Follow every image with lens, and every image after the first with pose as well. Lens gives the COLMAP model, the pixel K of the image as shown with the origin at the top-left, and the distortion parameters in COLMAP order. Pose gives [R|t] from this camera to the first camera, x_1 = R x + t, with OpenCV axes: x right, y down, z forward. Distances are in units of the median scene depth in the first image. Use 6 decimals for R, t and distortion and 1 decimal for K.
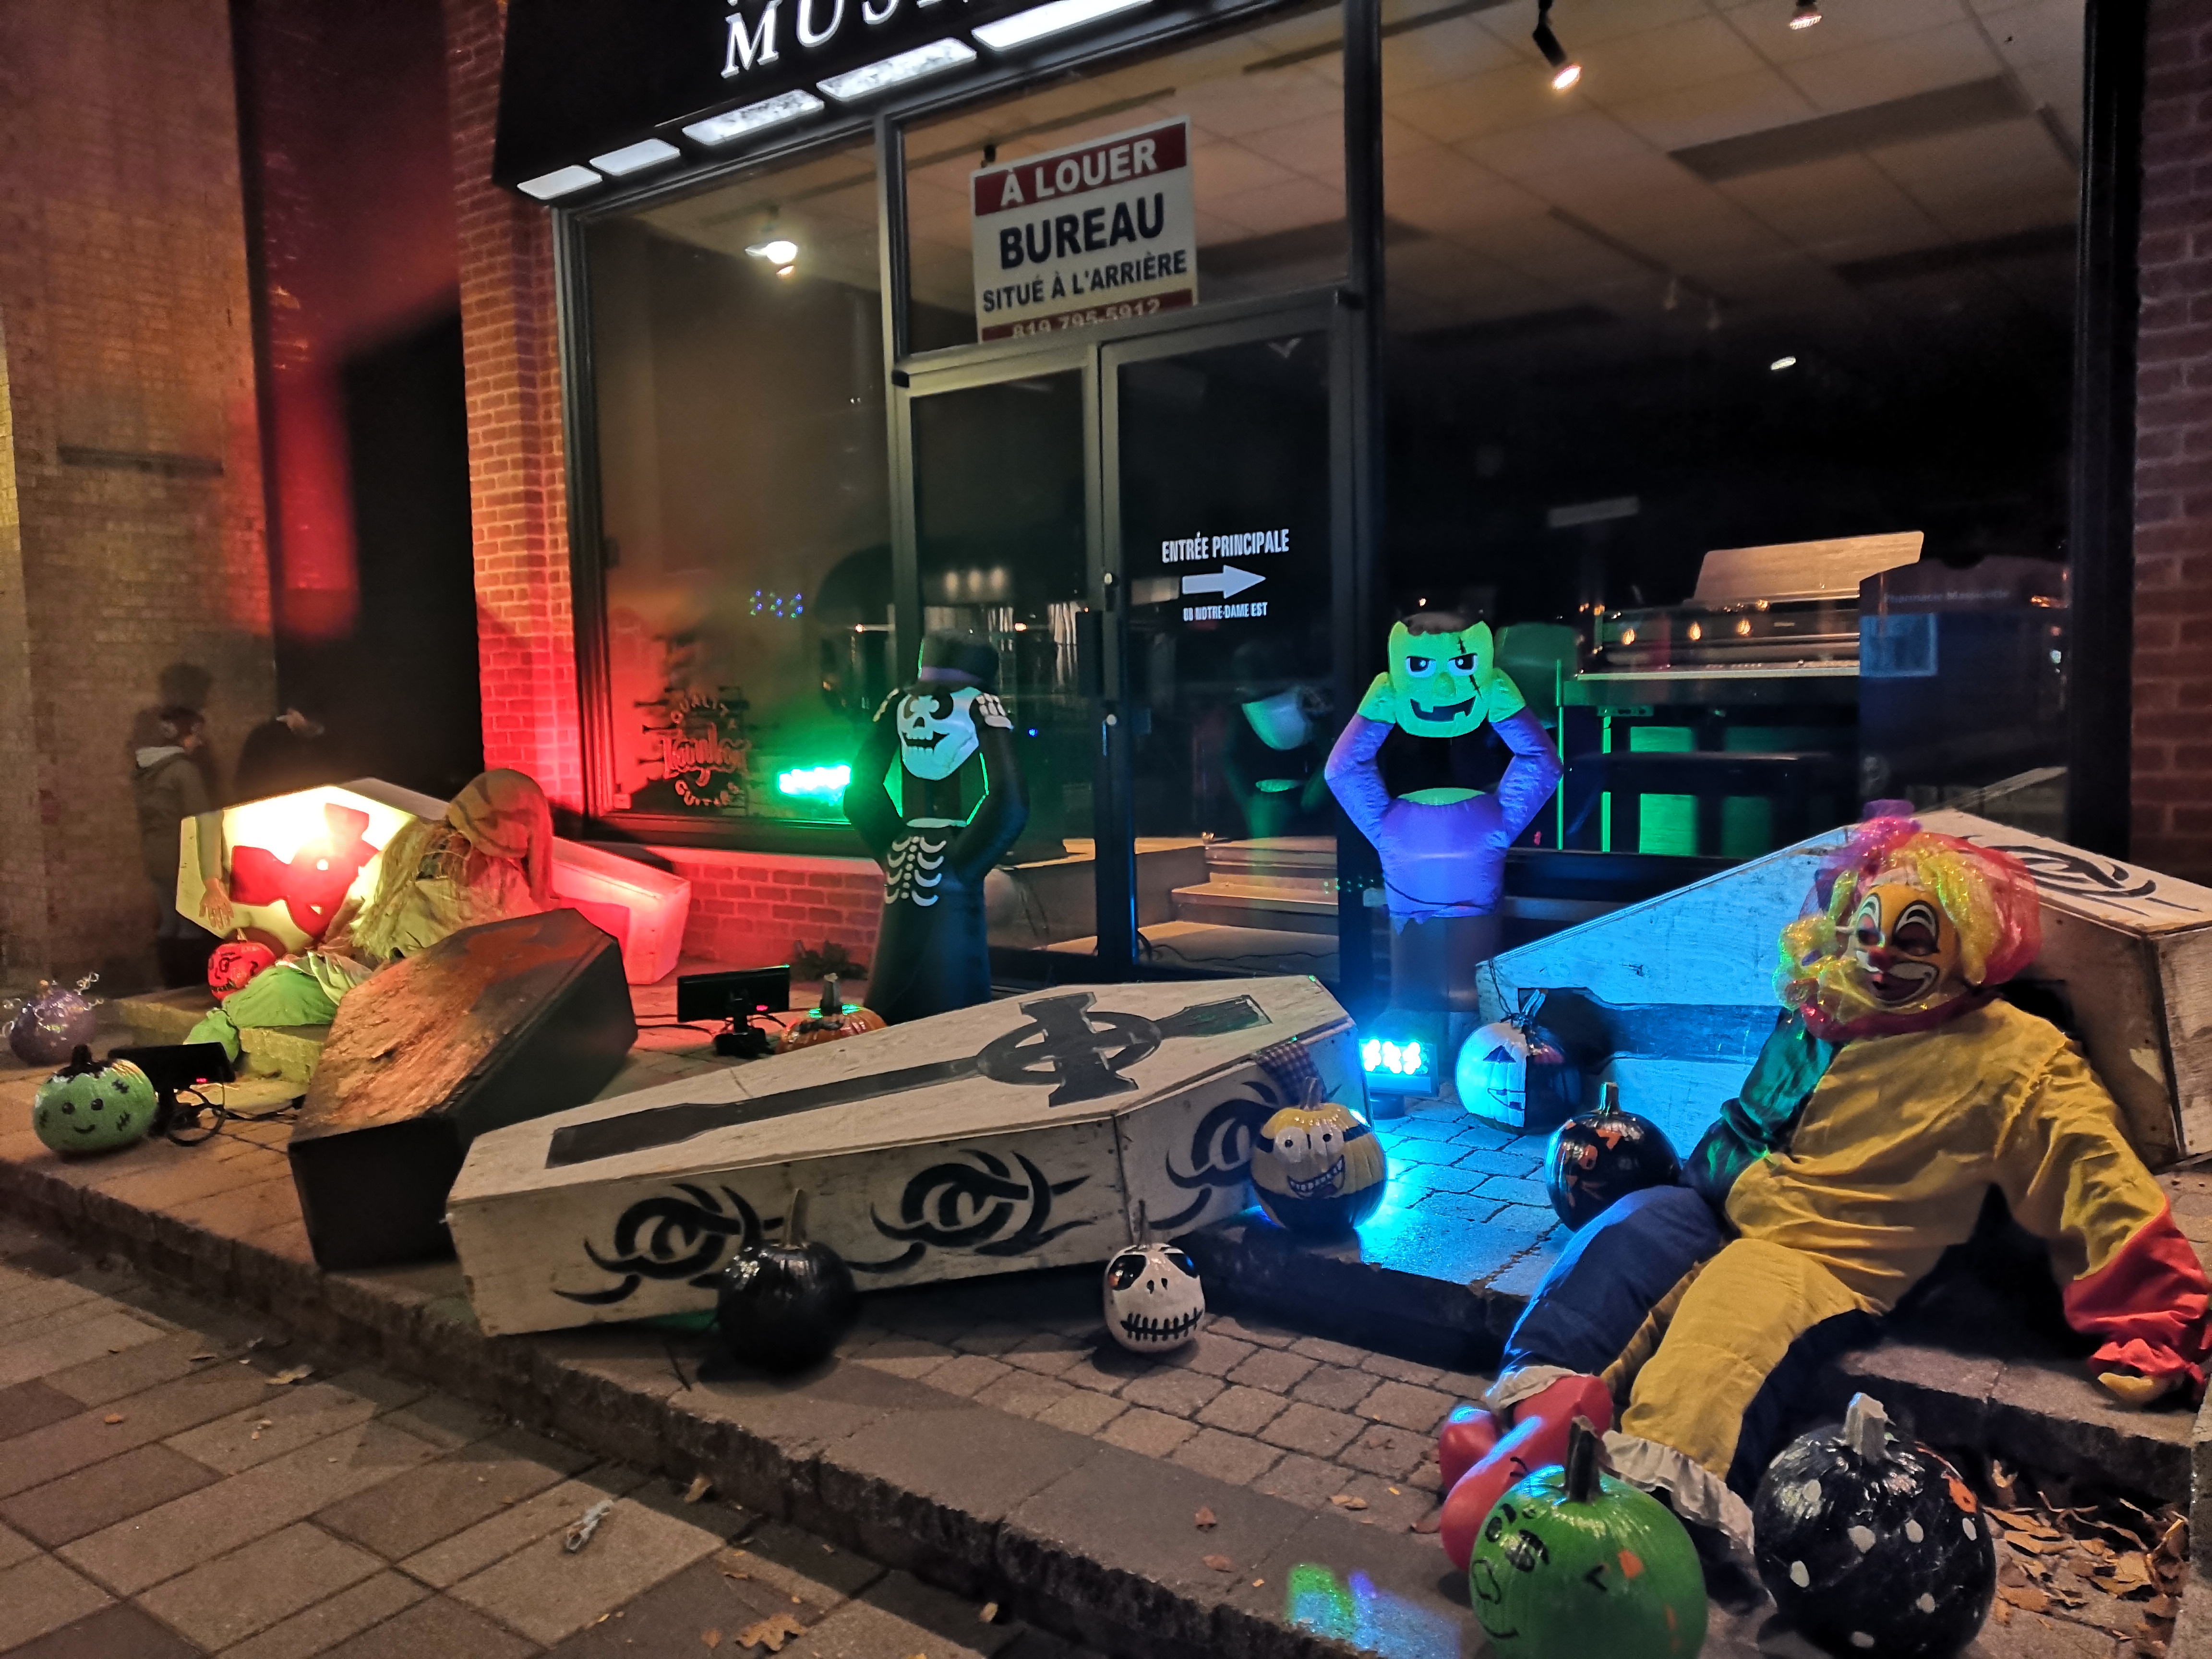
lens RADIAL K [[1755.1, 0, 1120.8], [0, 1755.1, 830.2], [0, 0, 1]] dist [0.007674, -0.005464]
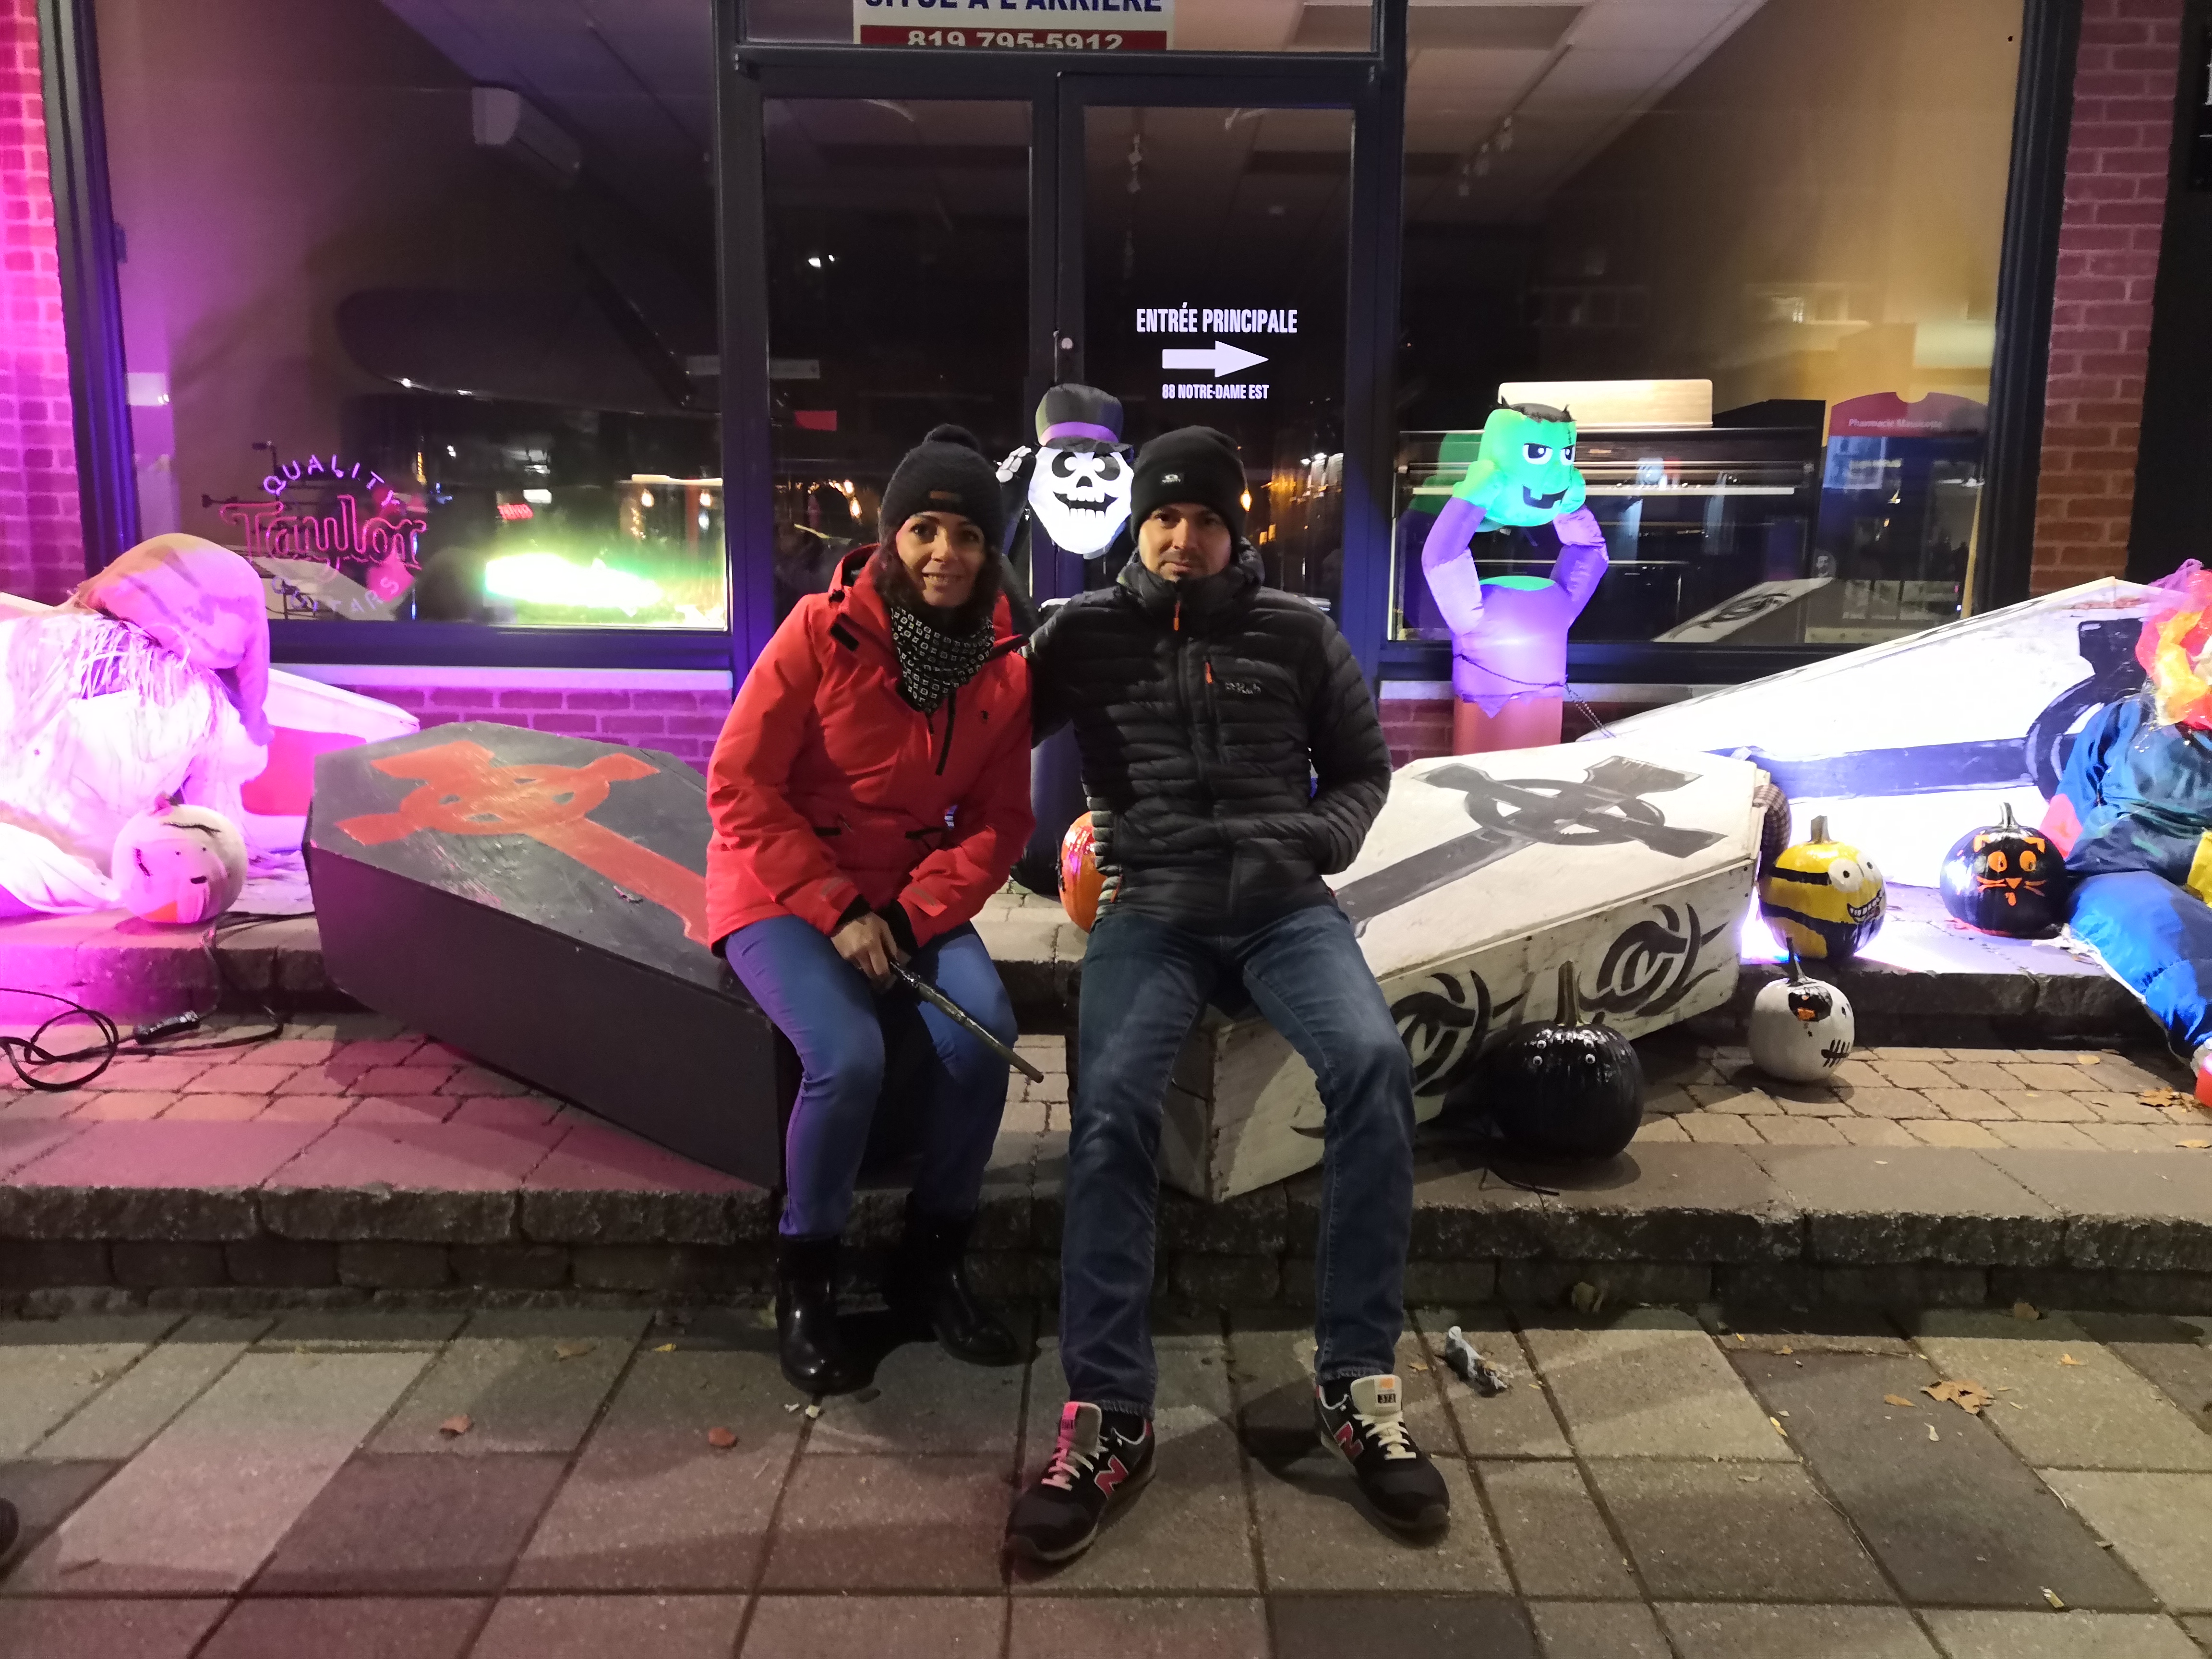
lens RADIAL K [[1755.1, 0, 1116.9], [0, 1755.1, 840.2], [0, 0, 1]] dist [0.007674, -0.005464]
pose [[0.784698, -0.059531, 0.617013, -0.660237], [0.018523, 0.997185, 0.072655, 0.052918], [-0.619601, -0.045583, 0.783592, 0.320724]]
